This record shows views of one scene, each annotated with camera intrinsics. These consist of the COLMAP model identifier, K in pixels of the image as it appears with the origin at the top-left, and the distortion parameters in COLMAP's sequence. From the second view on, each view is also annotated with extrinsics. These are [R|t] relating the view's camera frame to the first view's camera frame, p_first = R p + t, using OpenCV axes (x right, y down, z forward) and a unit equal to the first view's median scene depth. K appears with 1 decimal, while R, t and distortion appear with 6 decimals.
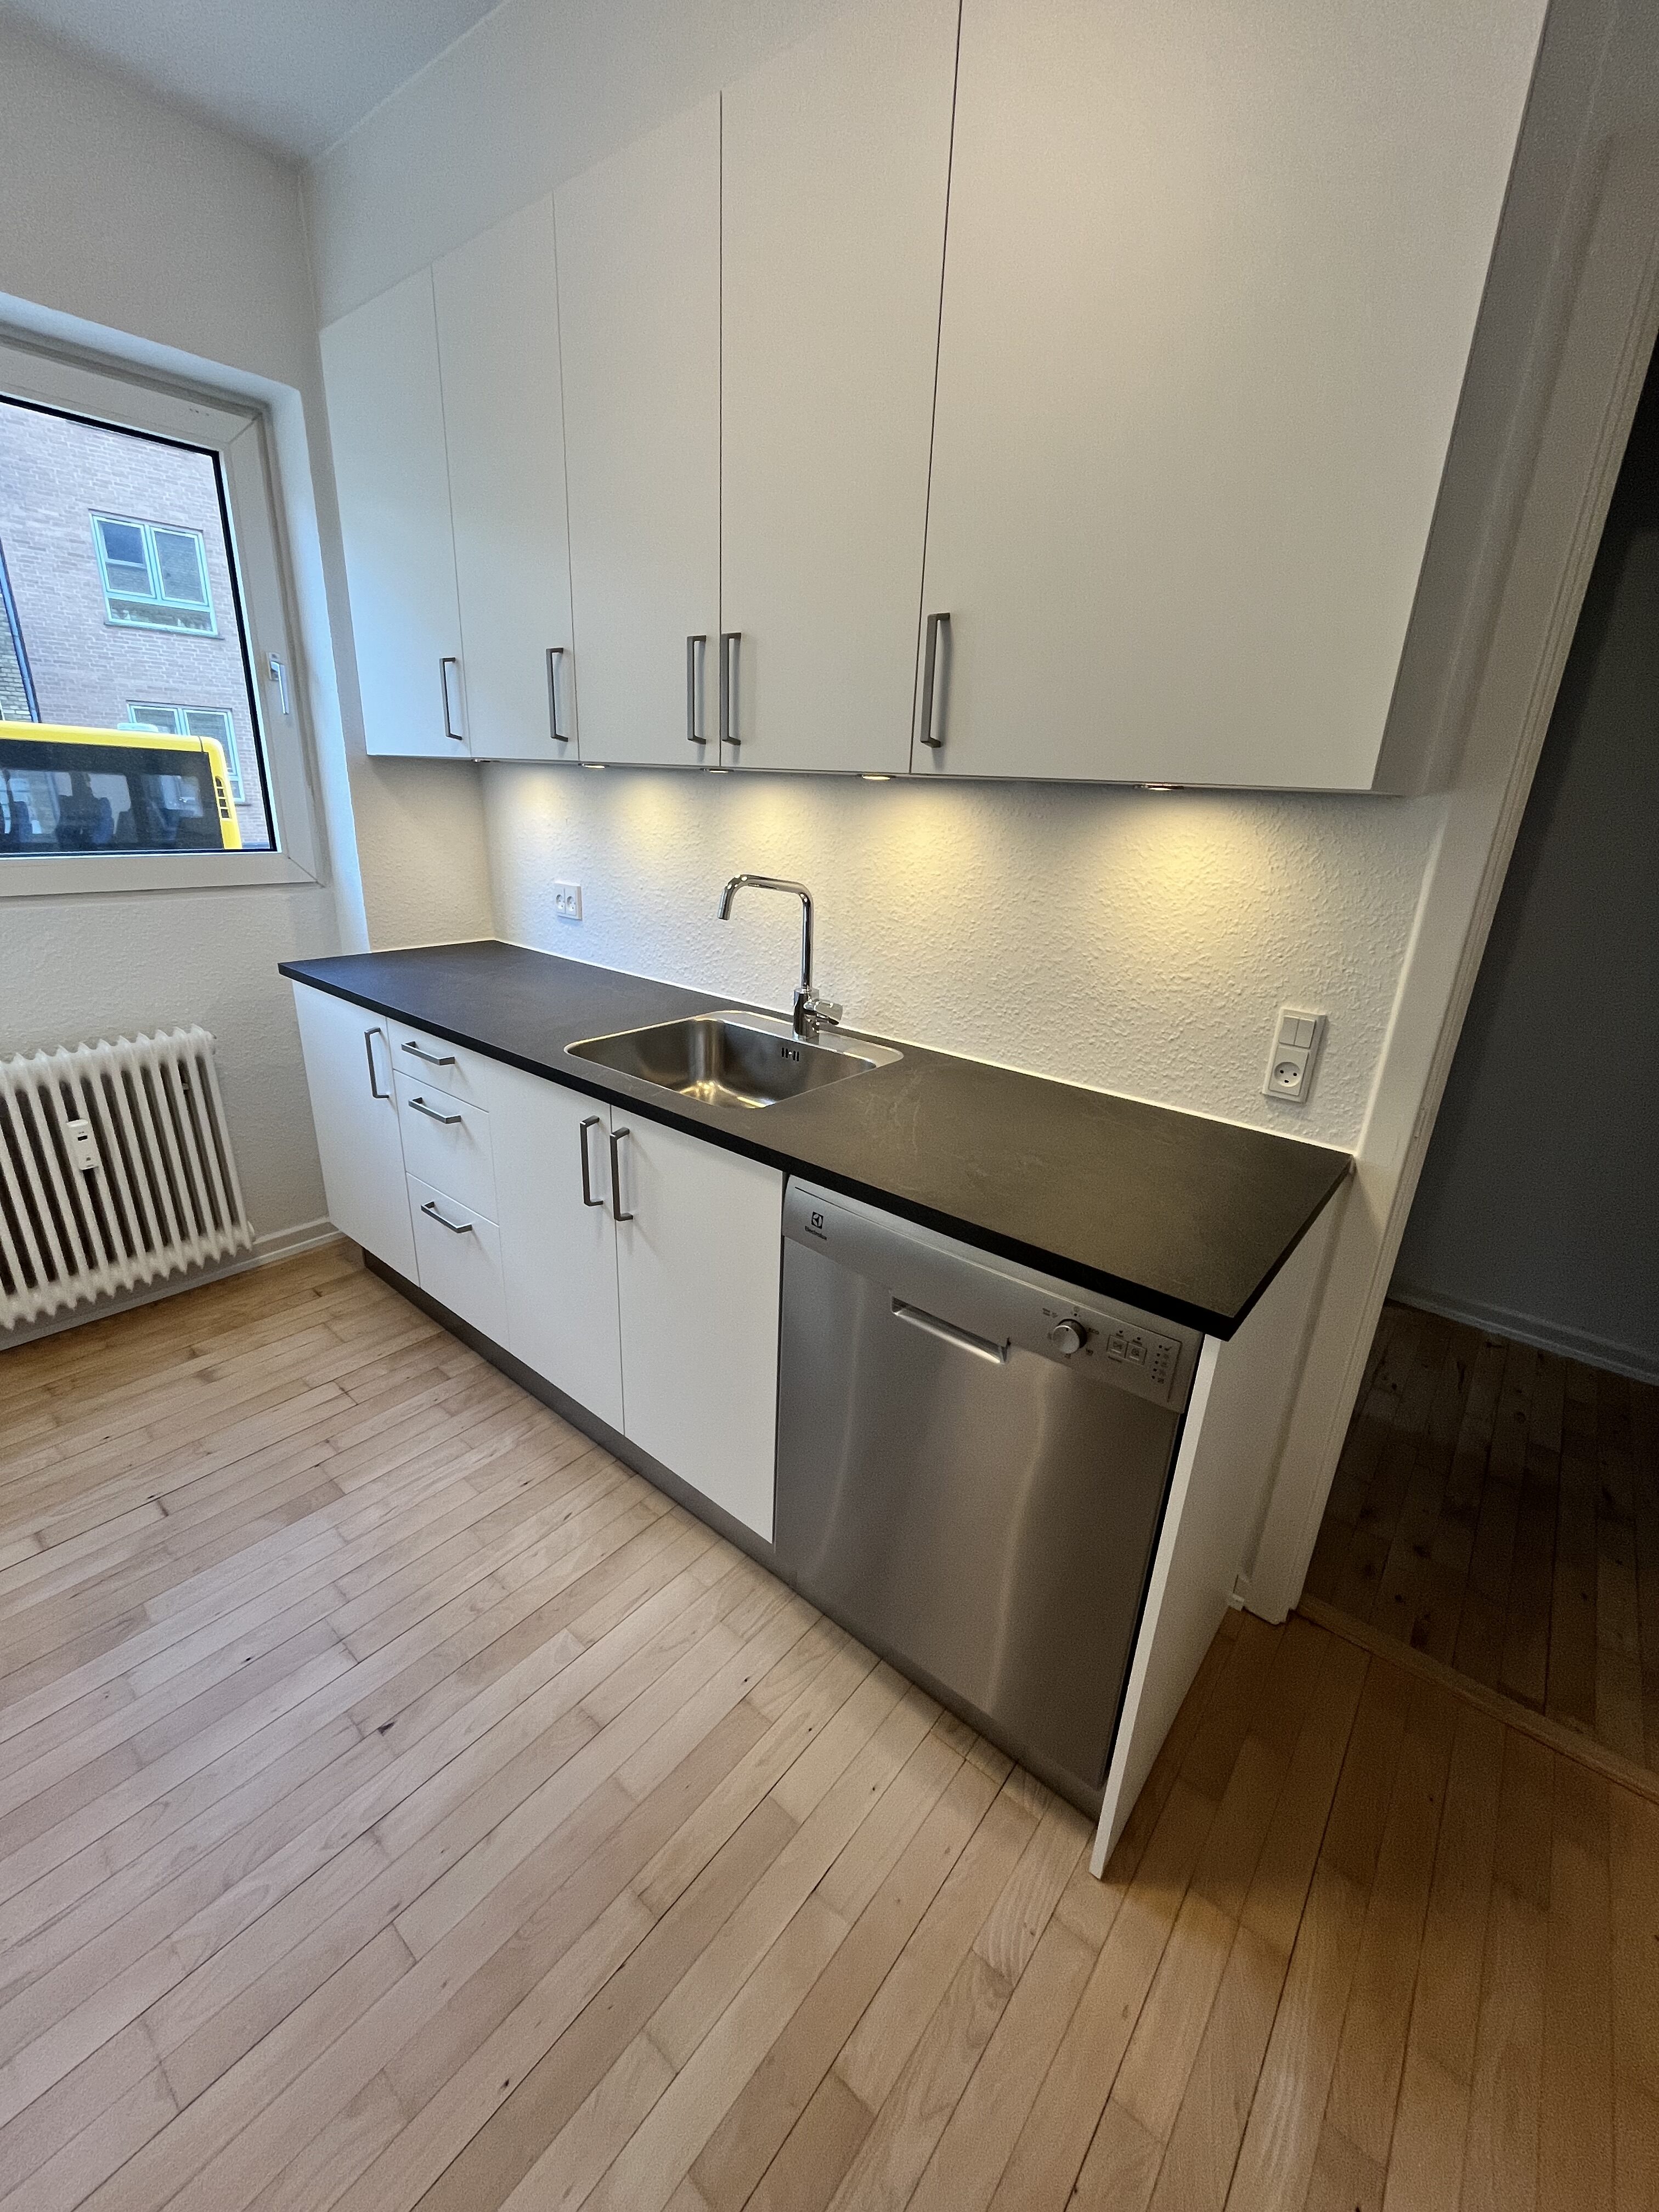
lens RADIAL K [[893.6, 0, 826.9], [0, 893.6, 1103.1], [0, 0, 1]] dist [-0.003210, -0.000566]
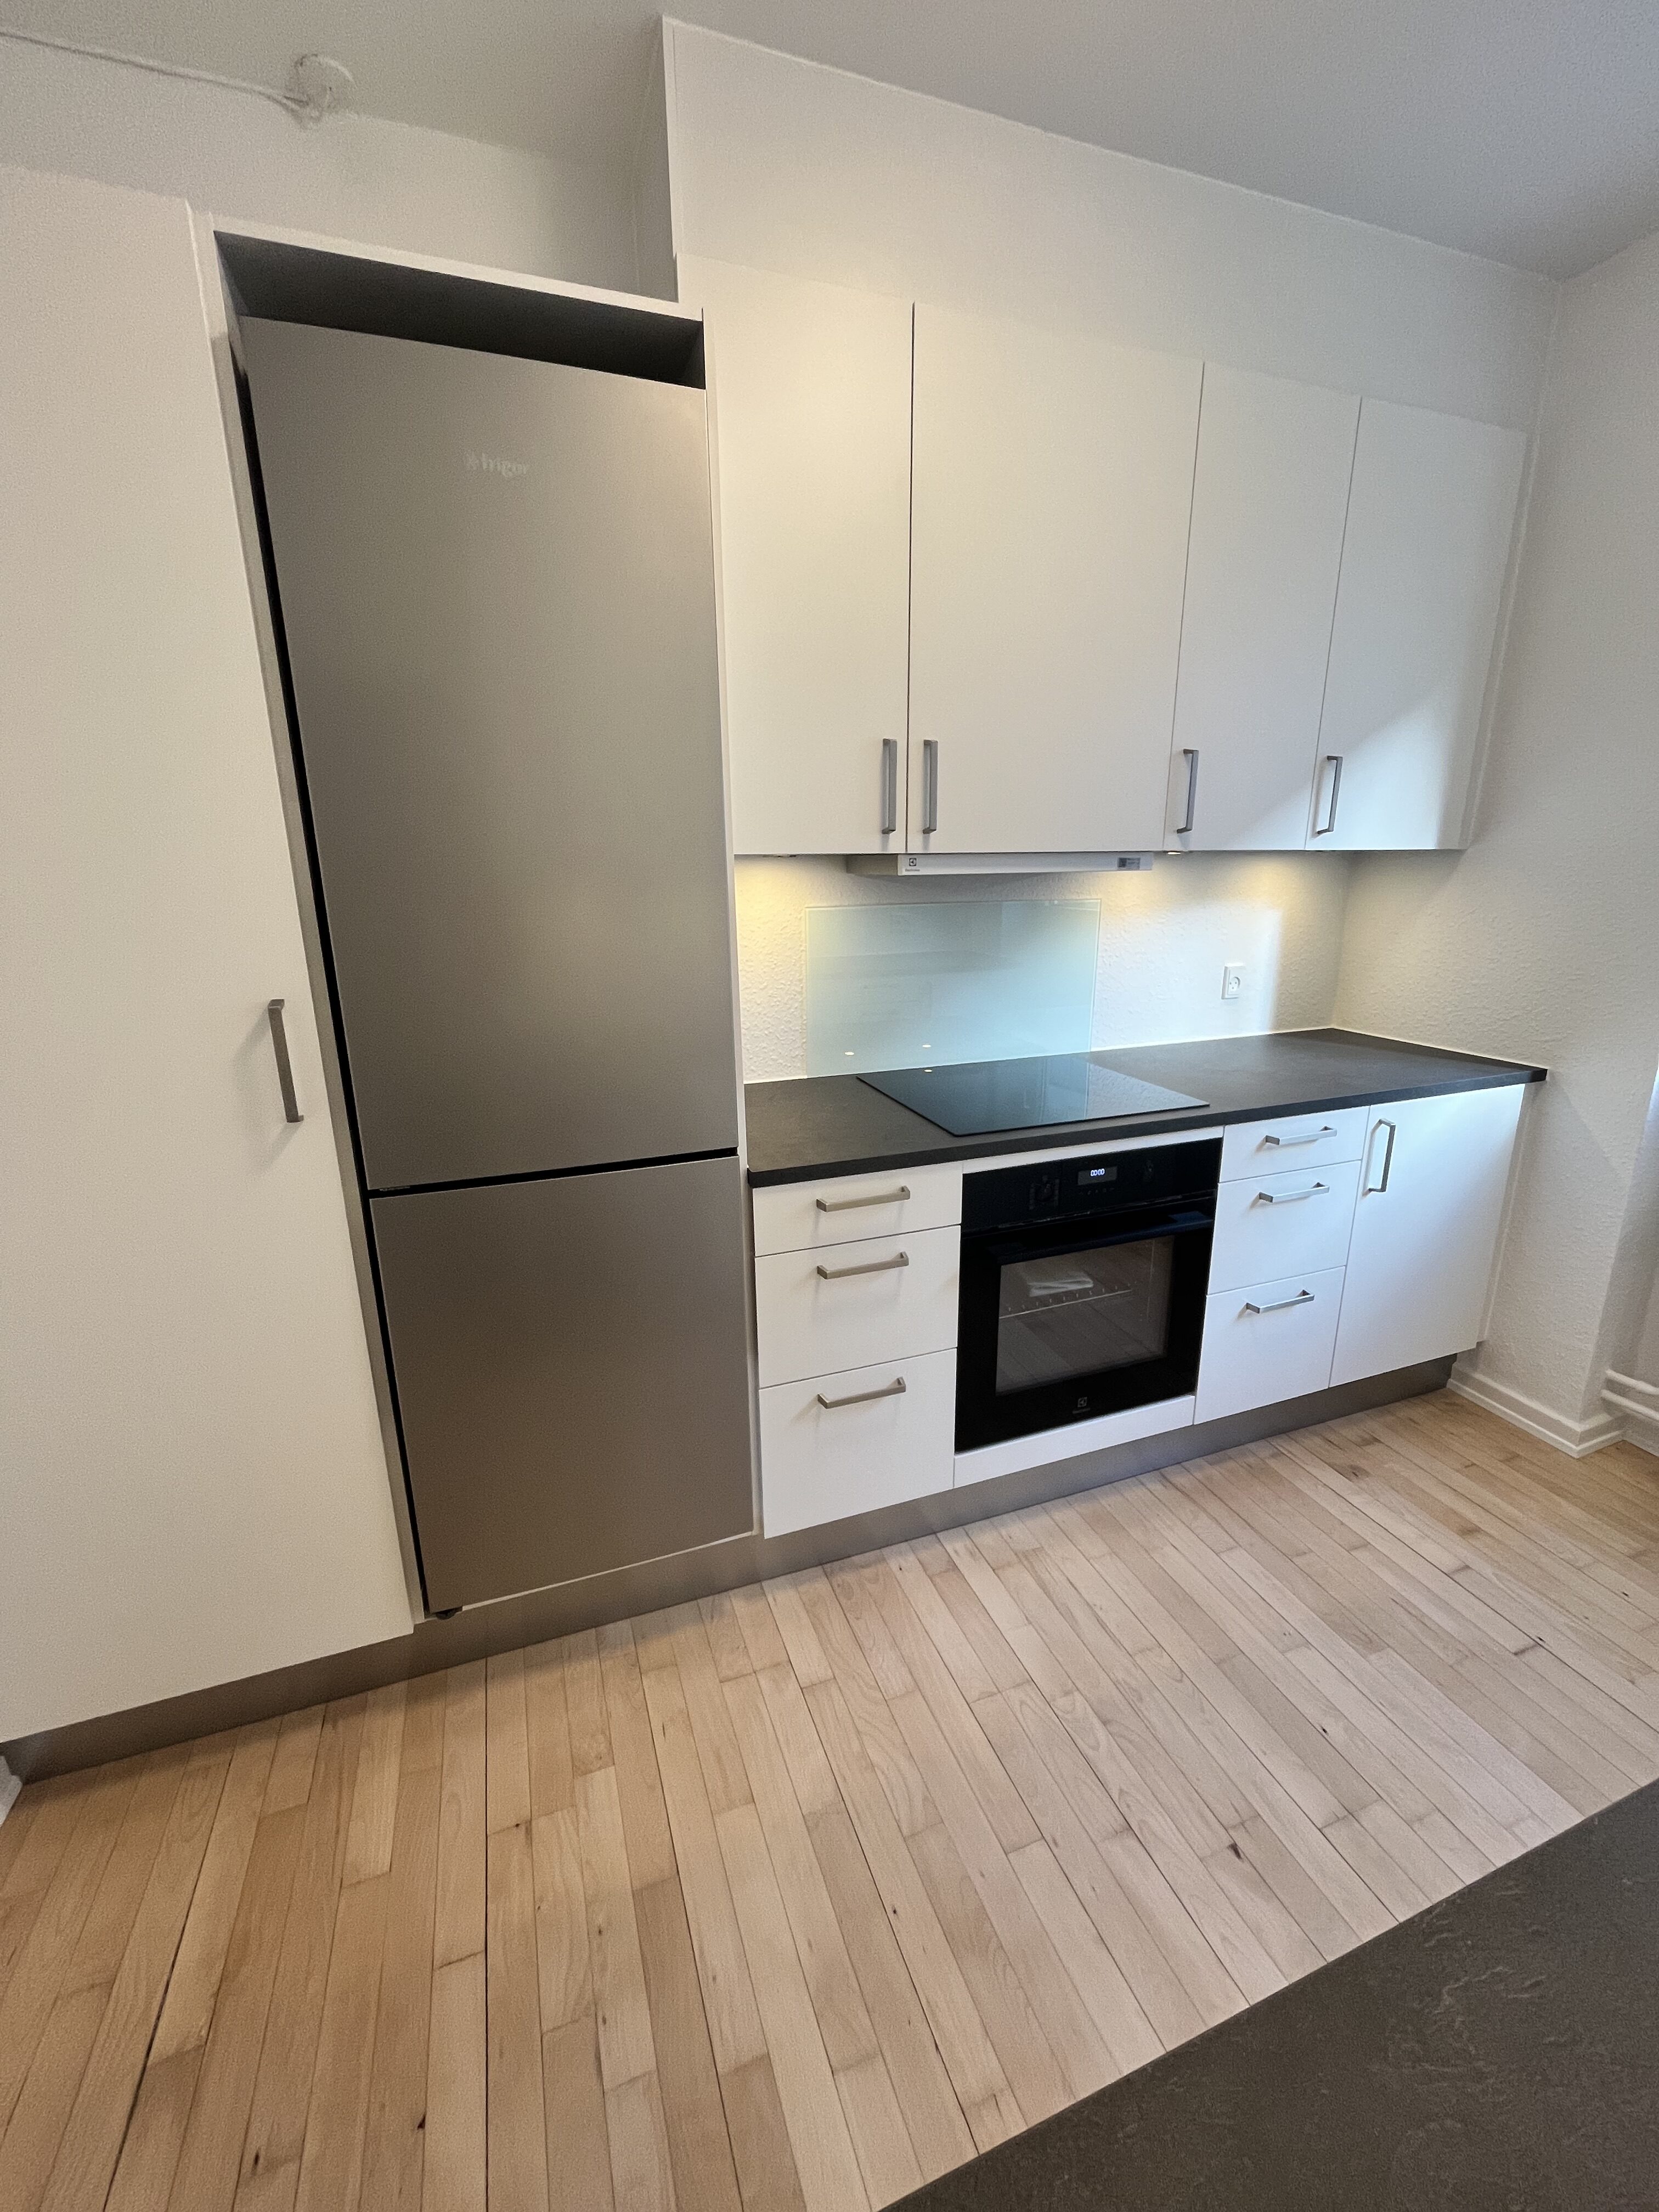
lens RADIAL K [[893.6, 0, 826.9], [0, 893.6, 1103.1], [0, 0, 1]] dist [-0.003210, -0.000566]
pose [[-0.502787, 0.191568, -0.842916, 0.394480], [-0.303832, 0.873747, 0.379806, -0.234926], [0.809254, 0.447066, -0.381104, 0.703043]]
